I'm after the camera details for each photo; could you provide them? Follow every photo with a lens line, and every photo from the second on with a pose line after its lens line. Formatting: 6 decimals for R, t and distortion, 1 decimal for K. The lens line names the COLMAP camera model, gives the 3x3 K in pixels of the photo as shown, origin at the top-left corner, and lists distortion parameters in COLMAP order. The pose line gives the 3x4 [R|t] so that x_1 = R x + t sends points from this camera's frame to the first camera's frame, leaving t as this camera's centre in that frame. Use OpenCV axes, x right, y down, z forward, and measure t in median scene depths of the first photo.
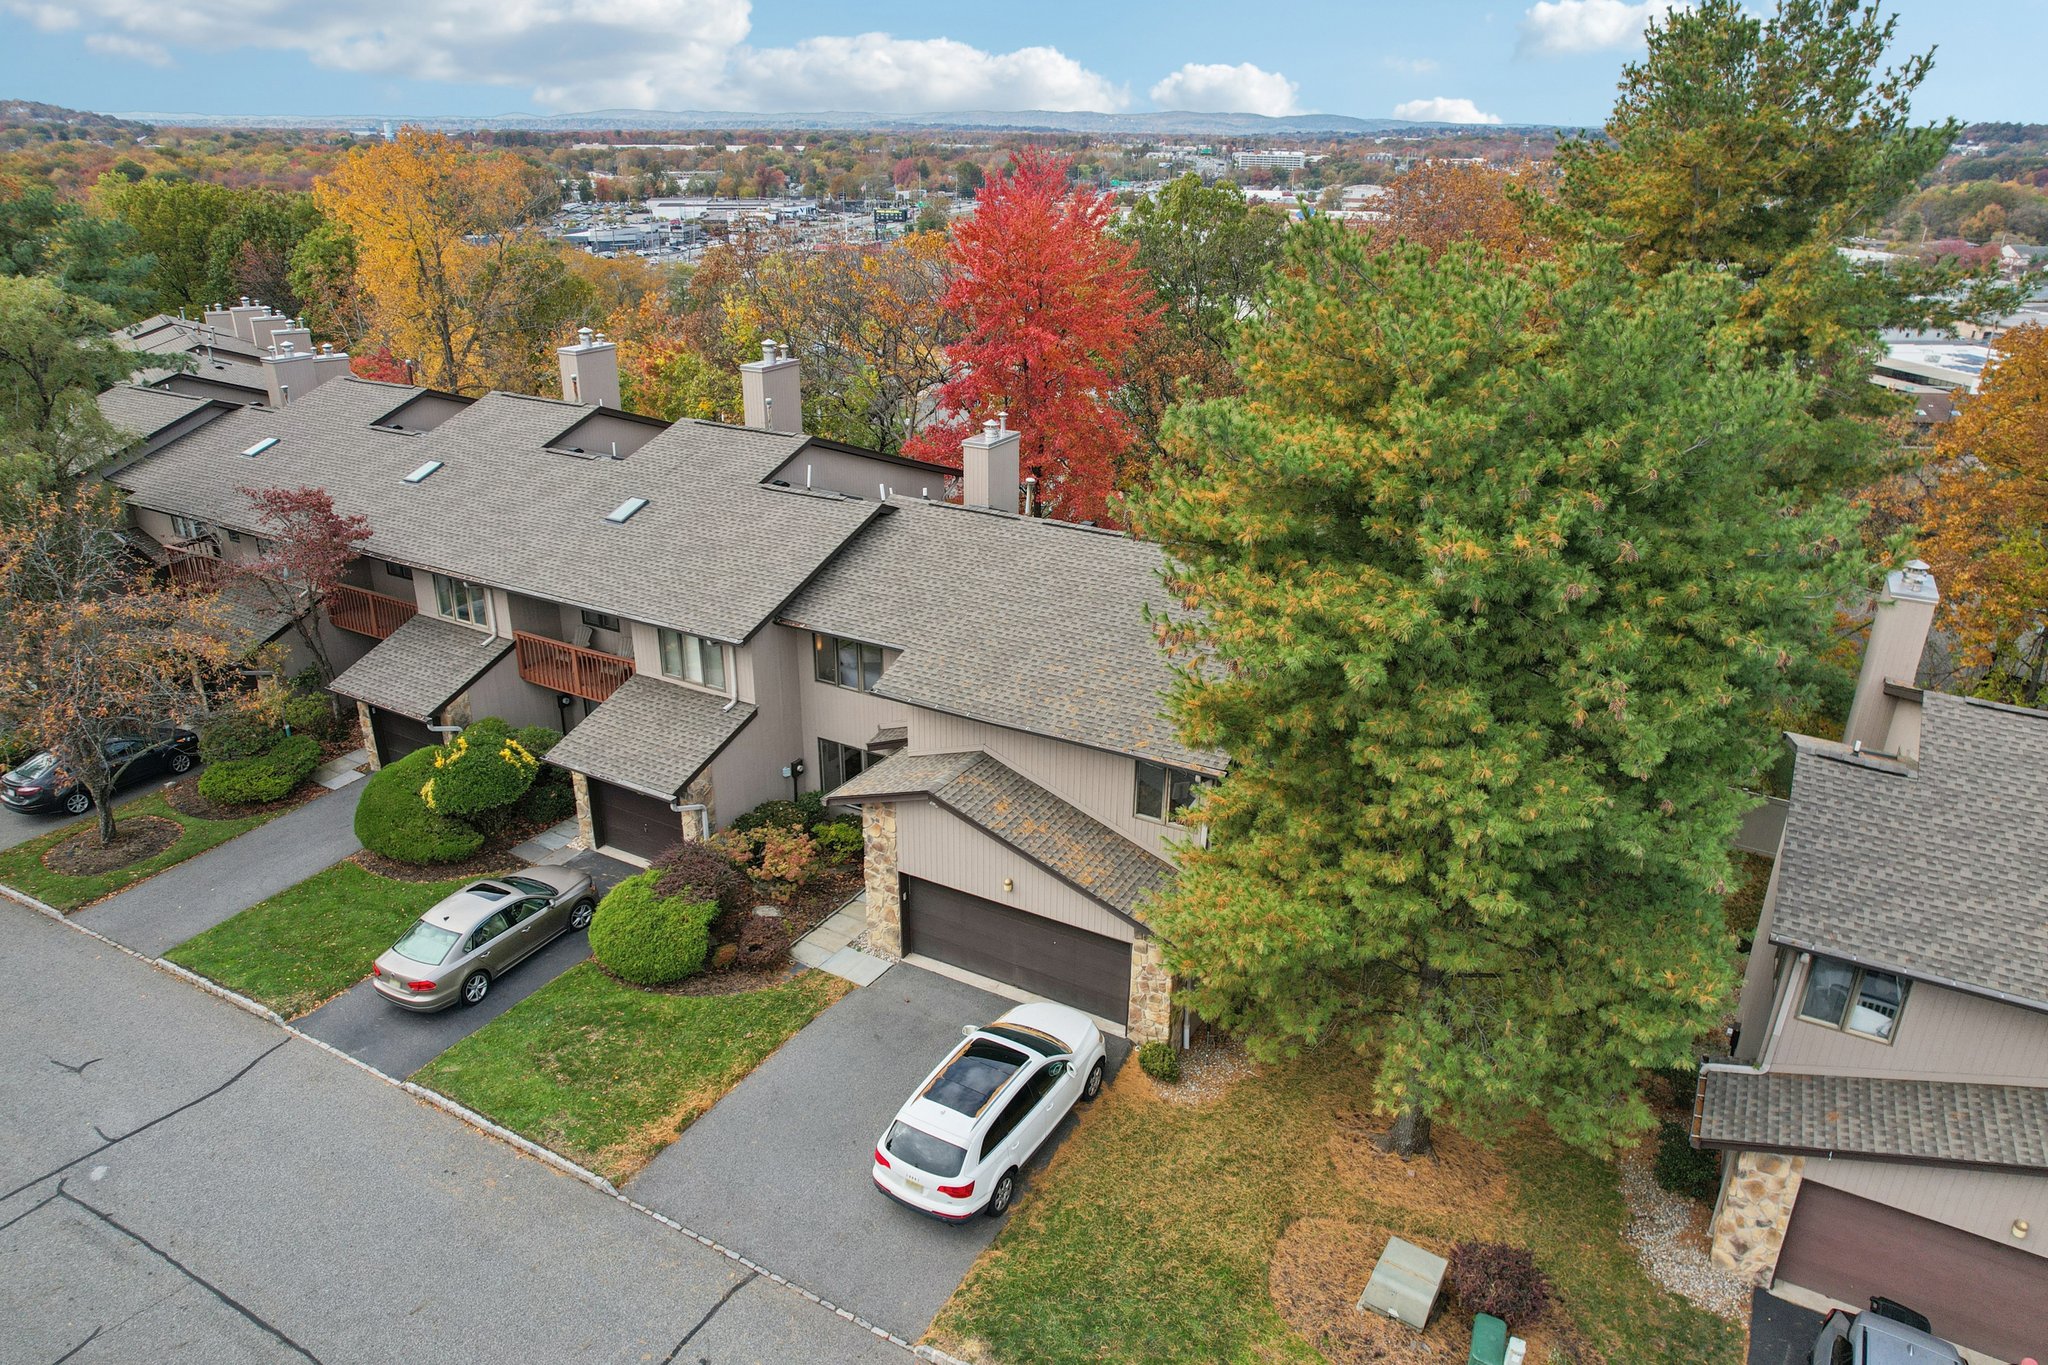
lens RADIAL K [[1349.9, 0, 1027.2], [0, 1349.9, 656.3], [0, 0, 1]] dist [-0.085997, 0.080837]
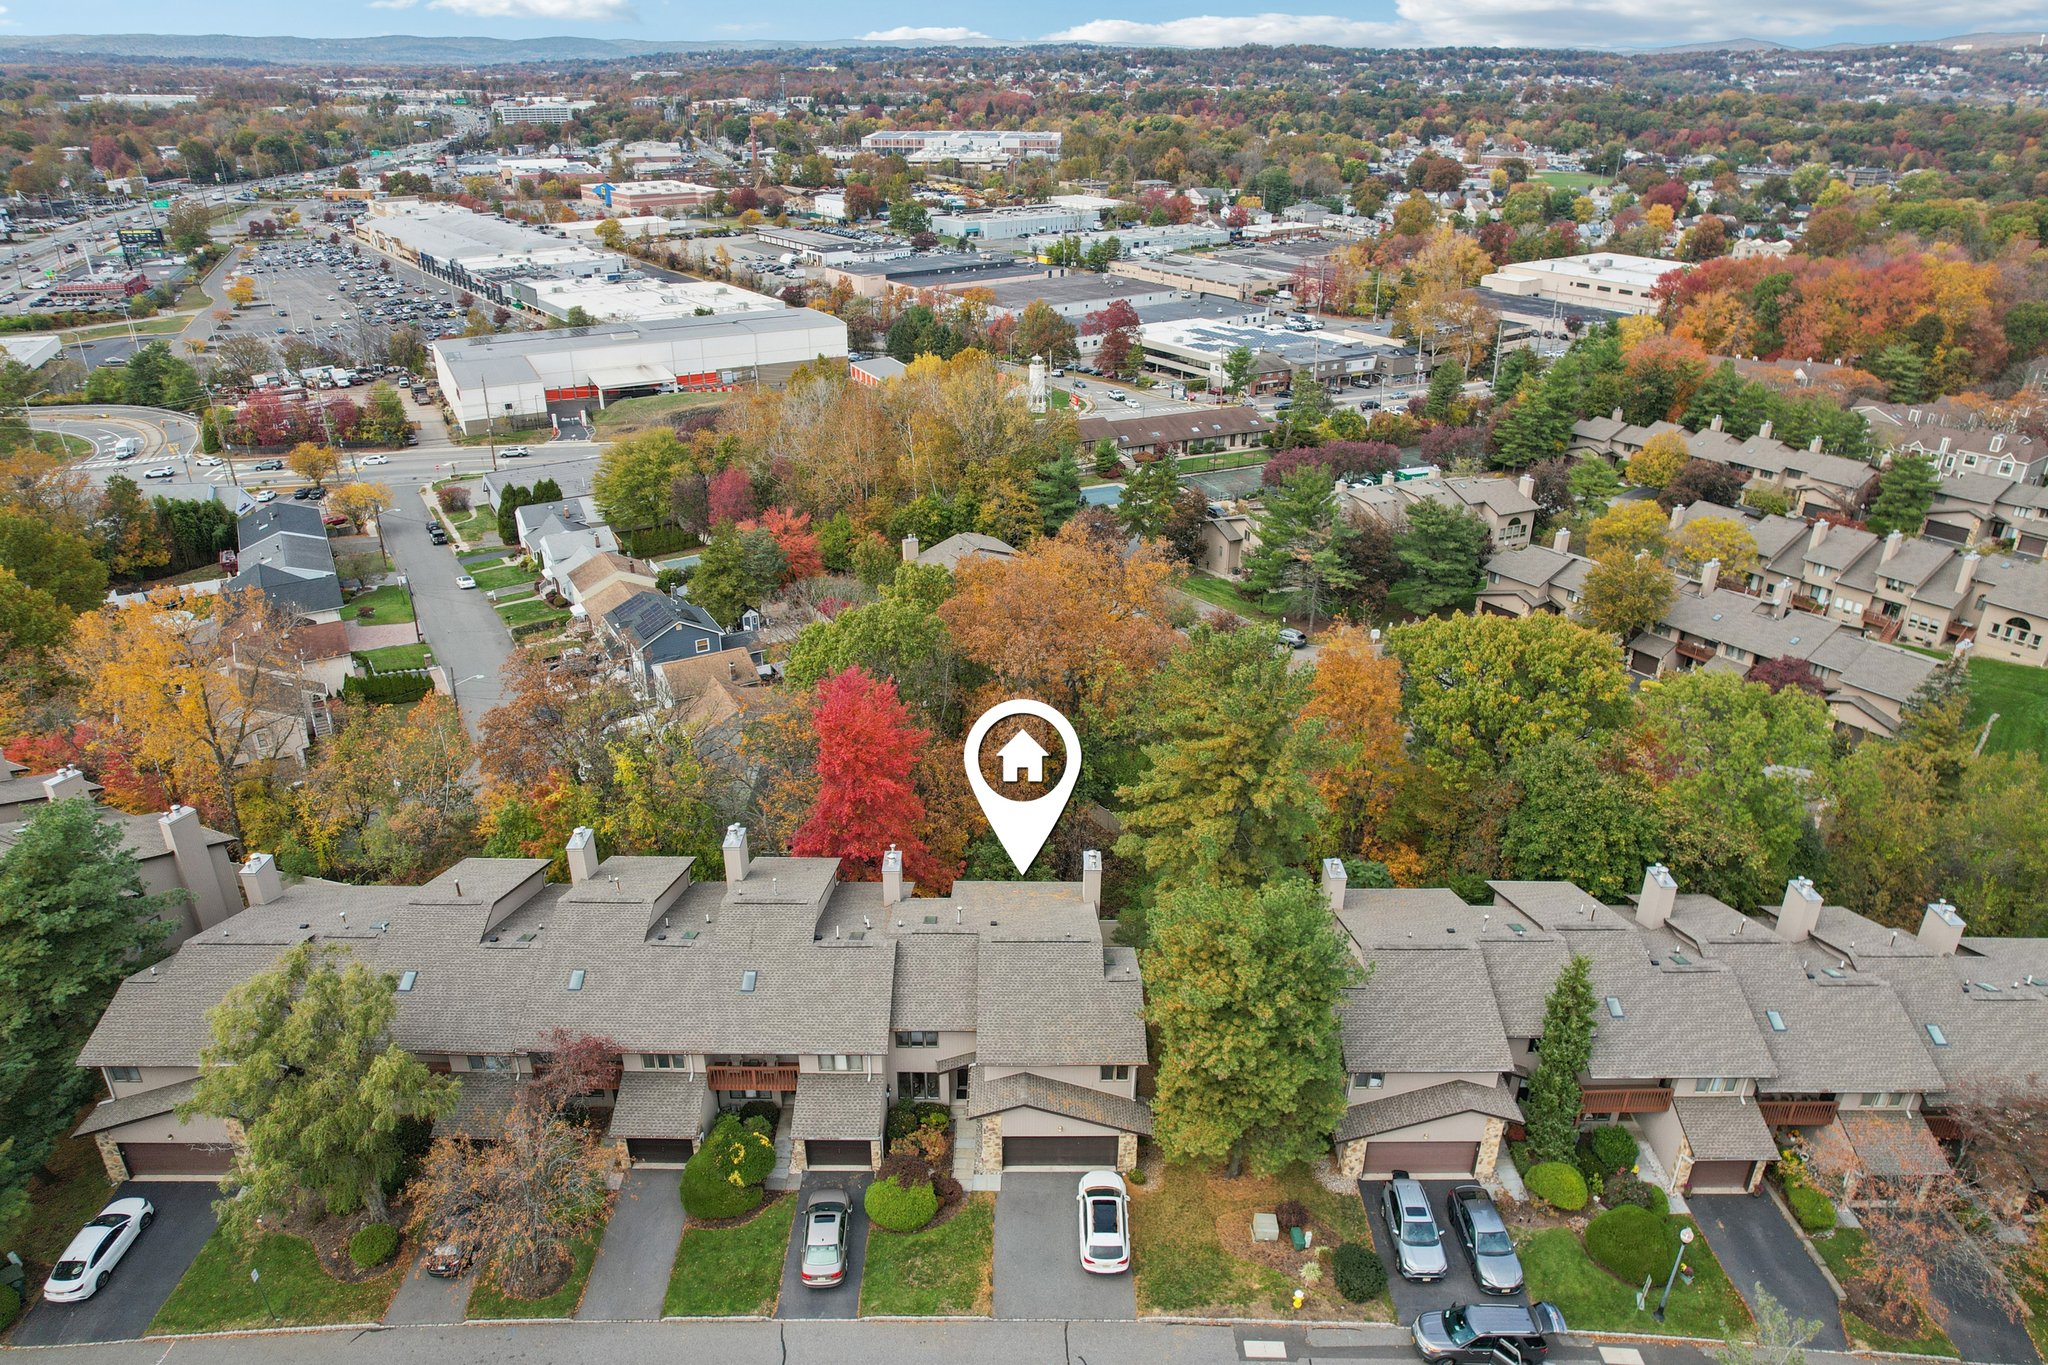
lens RADIAL K [[1349.9, 0, 1027.2], [0, 1349.9, 656.3], [0, 0, 1]] dist [-0.085997, 0.080837]
pose [[0.870388, -0.212152, 0.444316, -0.823193], [0.186802, 0.977226, 0.100672, -0.780804], [-0.455555, -0.004625, 0.890196, -0.917980]]
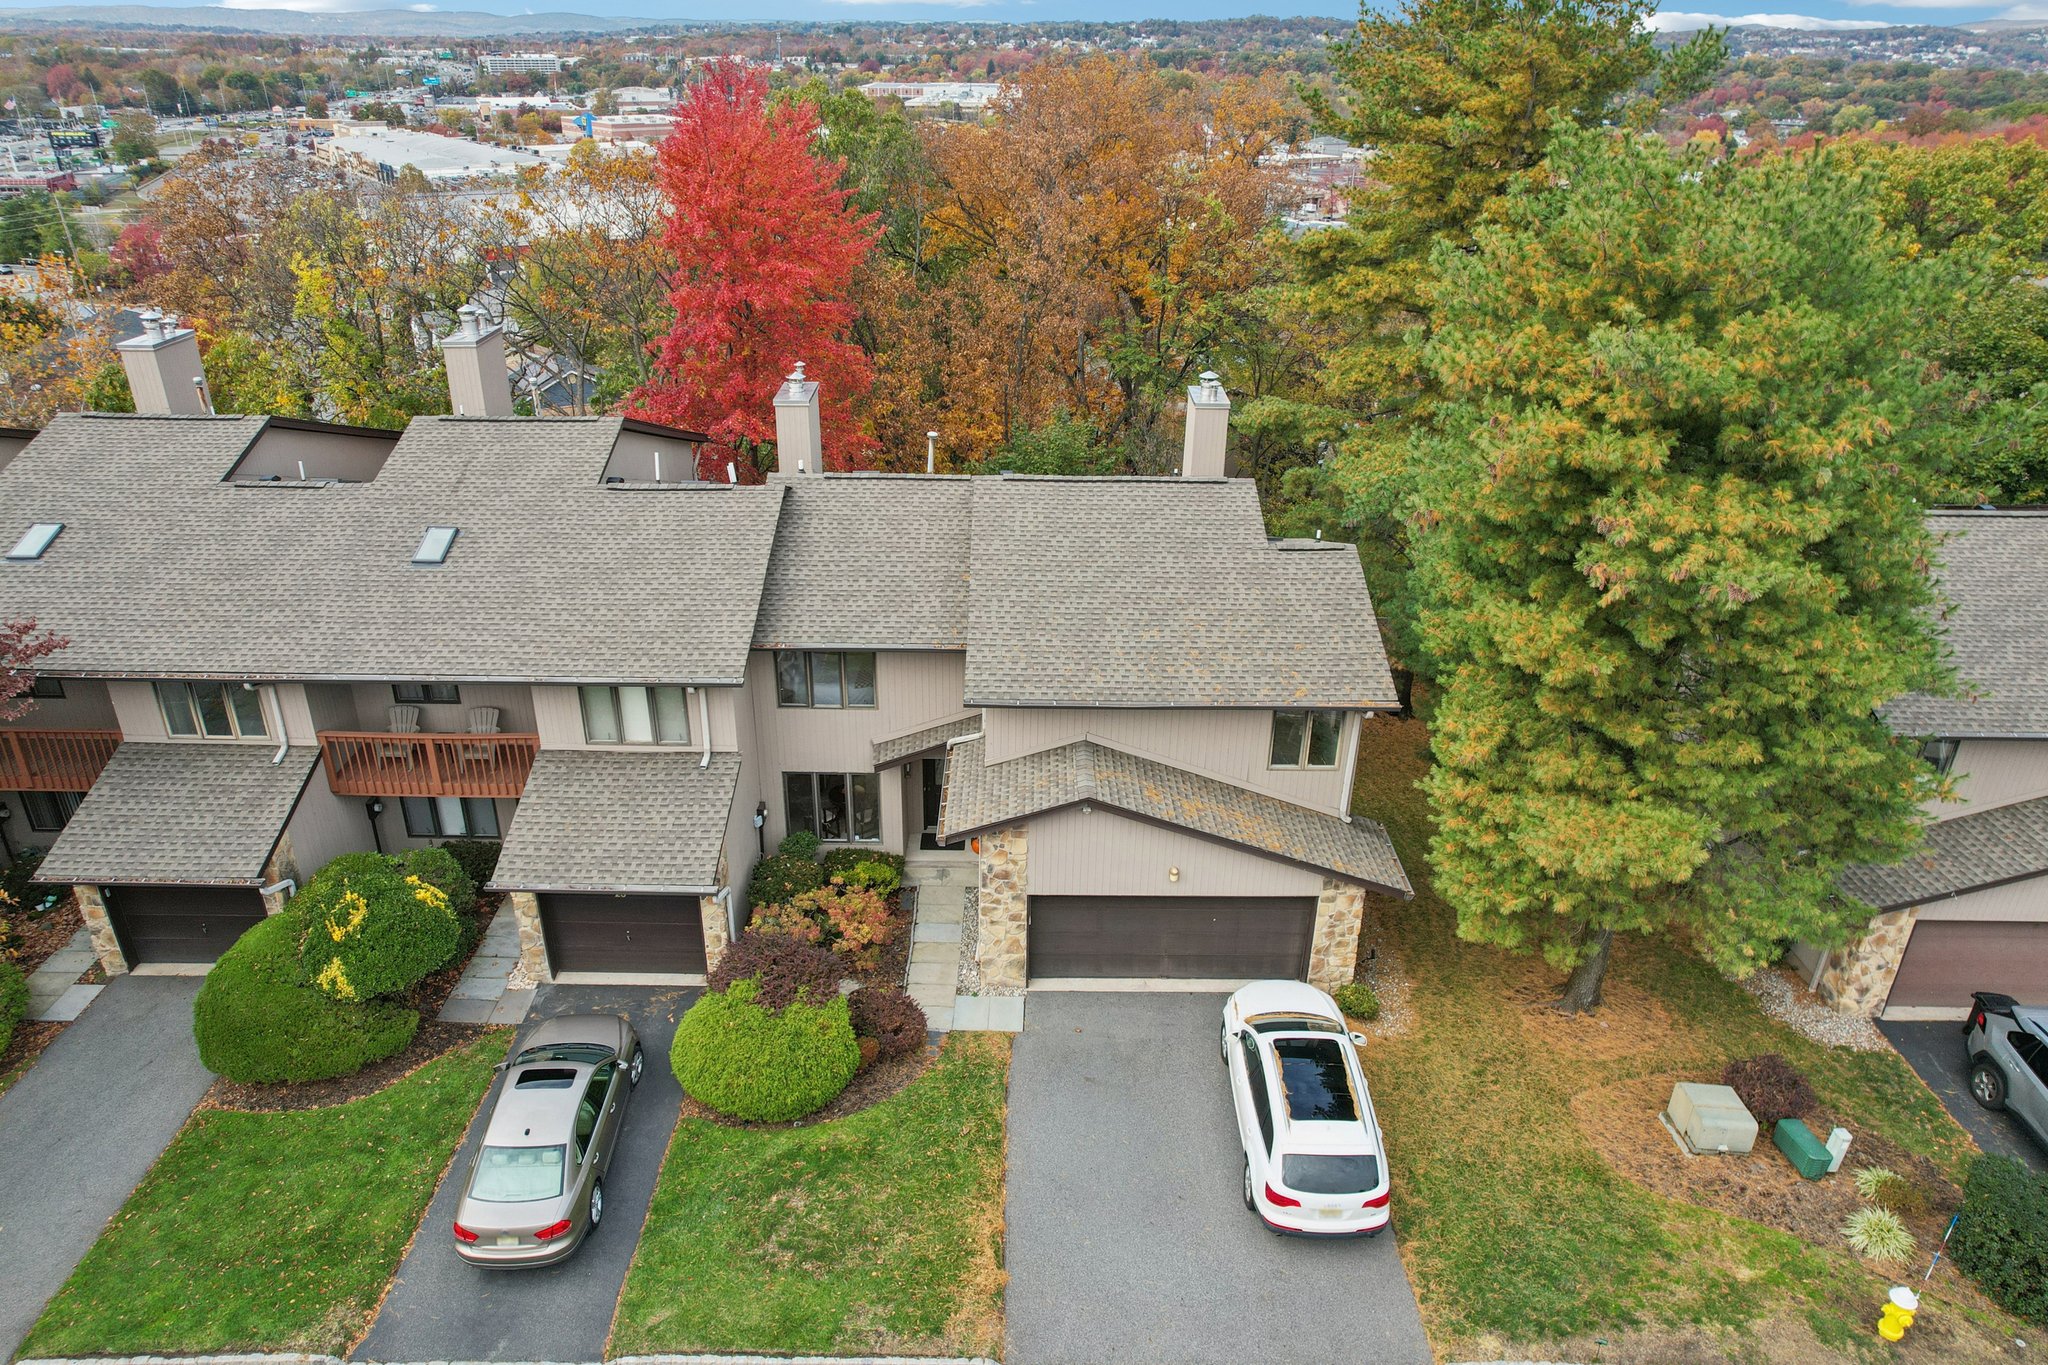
lens RADIAL K [[1349.9, 0, 1027.2], [0, 1349.9, 656.3], [0, 0, 1]] dist [-0.085997, 0.080837]
pose [[0.870836, -0.206946, 0.445891, -0.433992], [0.177235, 0.978239, 0.107874, -0.084224], [-0.458511, -0.014913, 0.888563, 0.207249]]
